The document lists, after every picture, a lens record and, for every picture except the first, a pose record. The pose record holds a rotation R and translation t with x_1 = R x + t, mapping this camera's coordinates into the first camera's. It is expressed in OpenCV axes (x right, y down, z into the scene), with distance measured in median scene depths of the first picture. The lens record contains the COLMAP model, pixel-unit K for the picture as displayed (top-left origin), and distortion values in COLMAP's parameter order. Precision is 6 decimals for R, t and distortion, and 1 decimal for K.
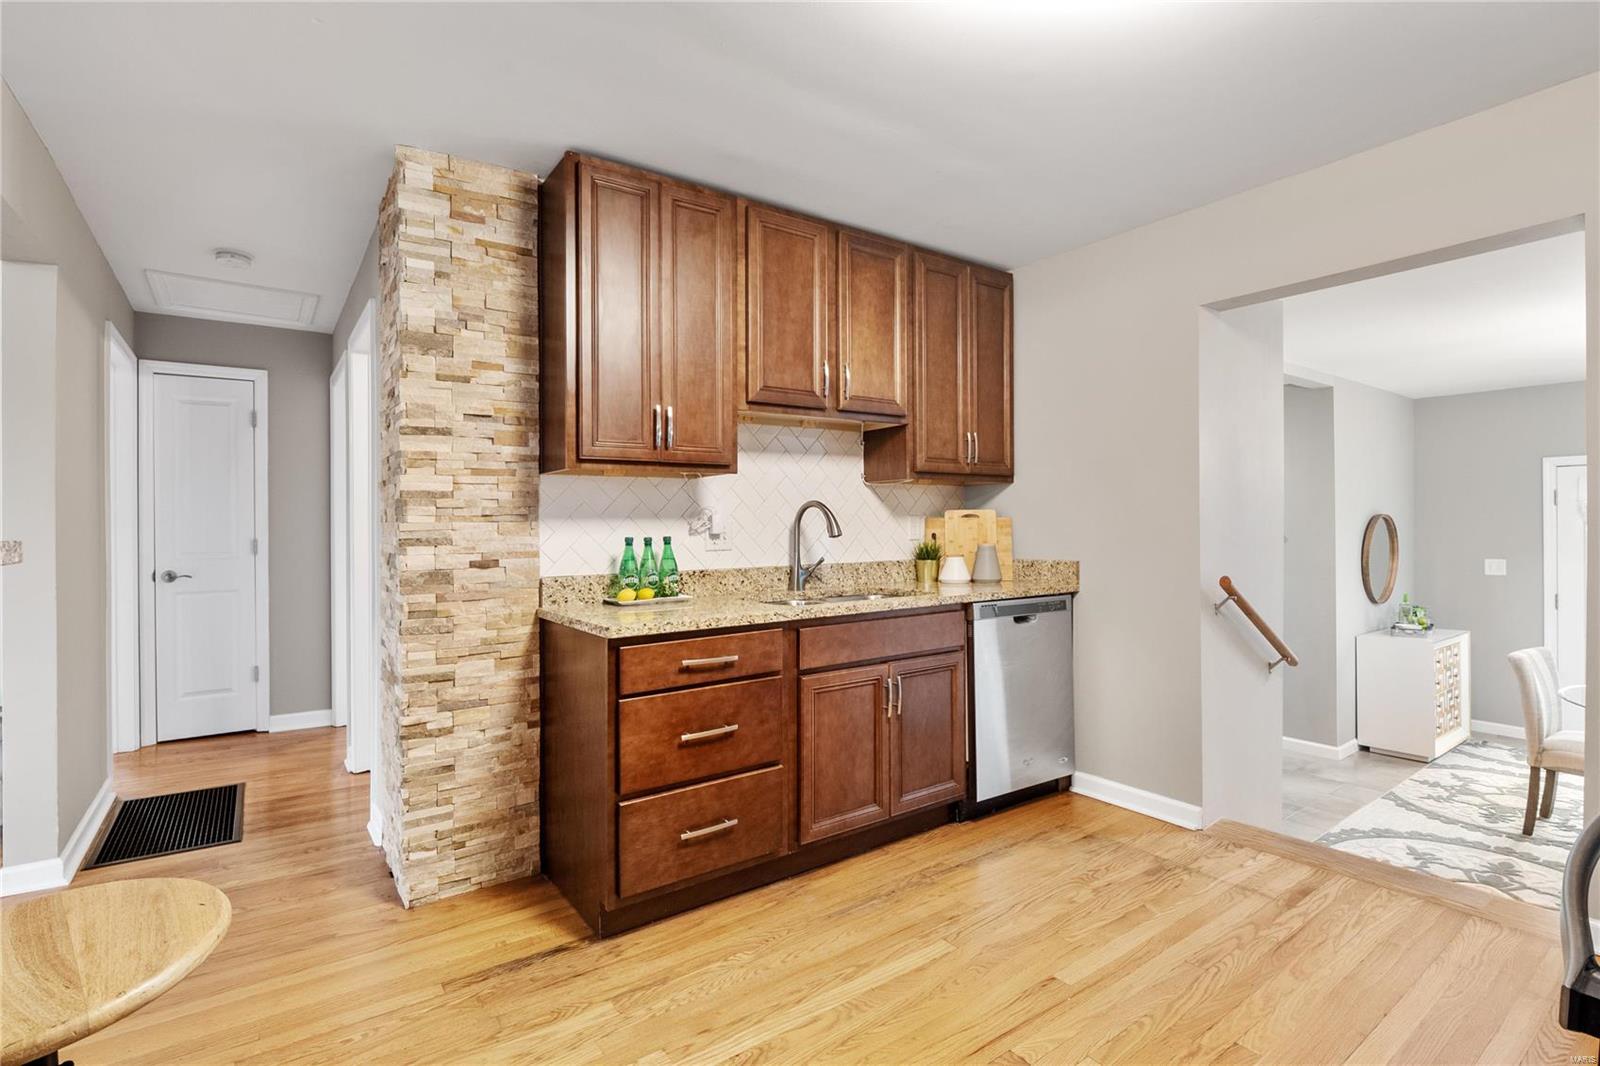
lens RADIAL K [[752.2, 0, 797.5], [0, 752.2, 532.1], [0, 0, 1]] dist [0.006393, -0.001335]
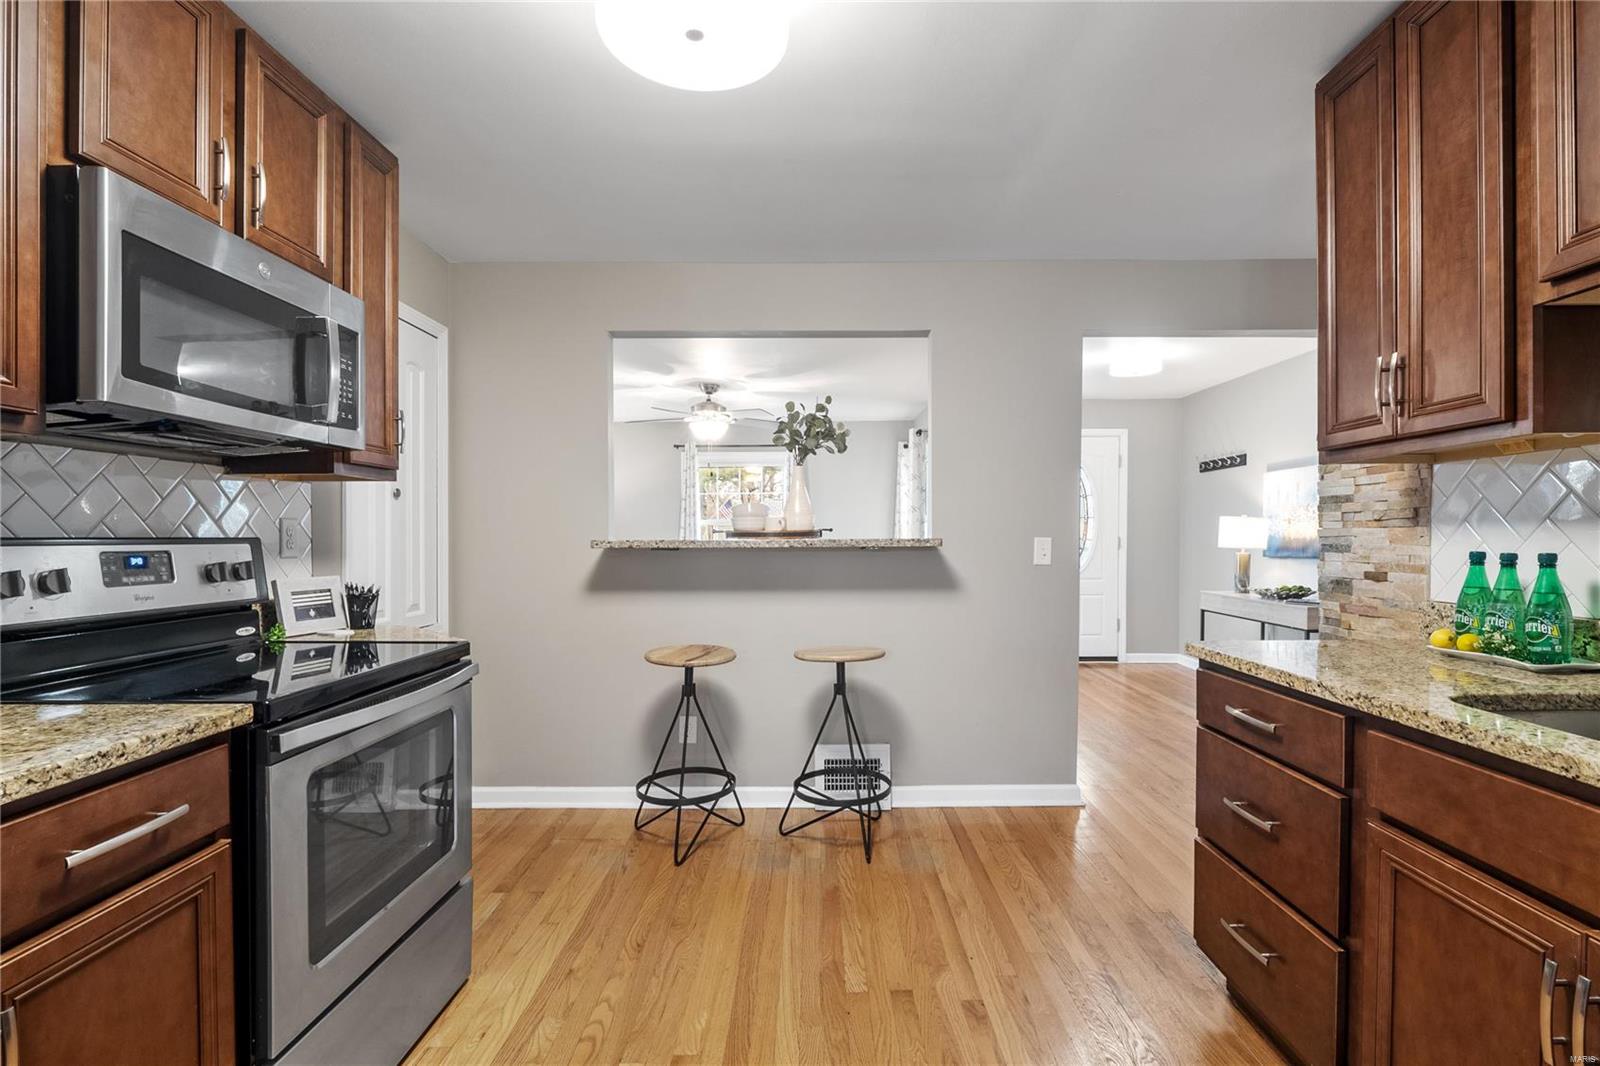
lens RADIAL K [[752.2, 0, 803.5], [0, 752.2, 534.4], [0, 0, 1]] dist [0.006393, -0.001335]
pose [[-0.591464, 0.014818, -0.806196, 0.662889], [0.006661, 0.999887, 0.013492, -0.021344], [0.806304, 0.002610, -0.591495, 0.964627]]
